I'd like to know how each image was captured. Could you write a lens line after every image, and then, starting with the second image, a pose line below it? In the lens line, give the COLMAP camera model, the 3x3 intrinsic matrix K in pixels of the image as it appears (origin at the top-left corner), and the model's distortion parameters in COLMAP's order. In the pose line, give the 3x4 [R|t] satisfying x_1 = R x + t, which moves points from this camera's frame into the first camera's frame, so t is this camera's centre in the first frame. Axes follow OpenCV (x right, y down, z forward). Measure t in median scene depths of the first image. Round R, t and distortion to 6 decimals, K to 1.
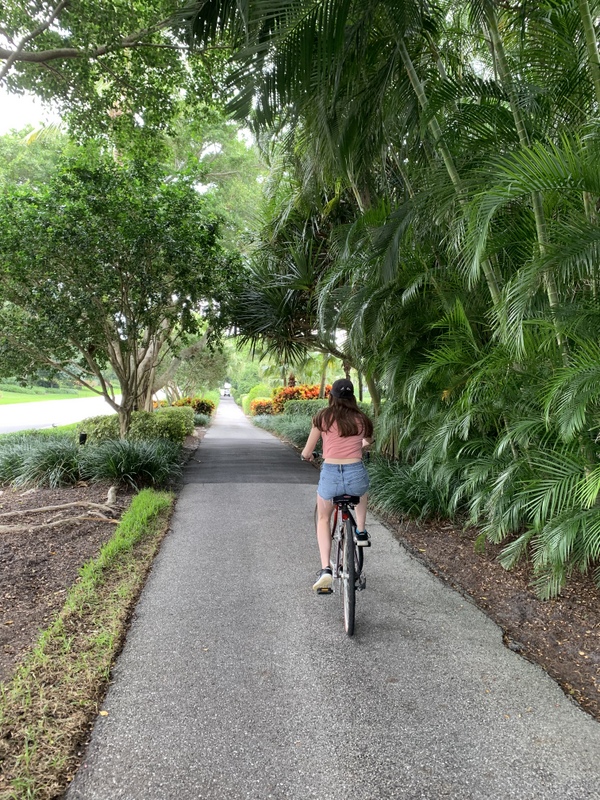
lens RADIAL K [[614.2, 0, 300.9], [0, 614.2, 400.0], [0, 0, 1]] dist [0.052014, -0.034878]
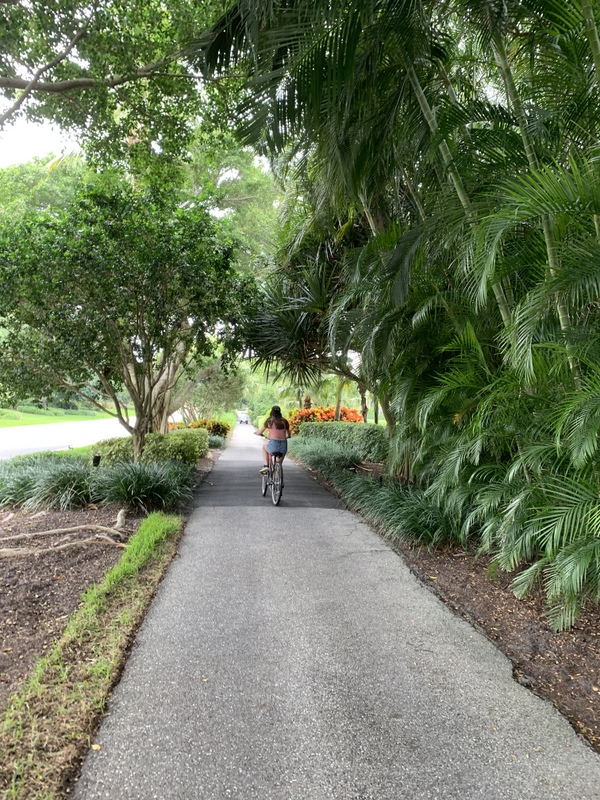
lens RADIAL K [[614.2, 0, 304.4], [0, 614.2, 401.5], [0, 0, 1]] dist [0.052014, -0.034878]
pose [[0.999759, 0.002709, -0.021766, 0.008833], [-0.003432, 0.999441, -0.033254, -0.001418], [0.021664, 0.033321, 0.999210, 0.005209]]
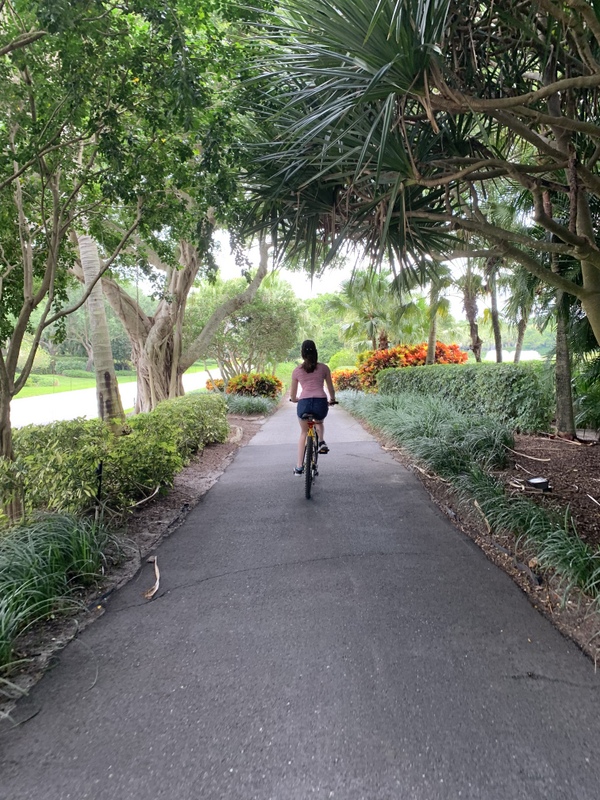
lens RADIAL K [[614.2, 0, 304.0], [0, 614.2, 401.7], [0, 0, 1]] dist [0.052014, -0.034878]
pose [[0.989223, -0.059490, -0.133783, -0.063367], [0.066670, 0.996530, 0.049840, -0.011371], [0.130354, -0.058222, 0.989757, 1.111218]]
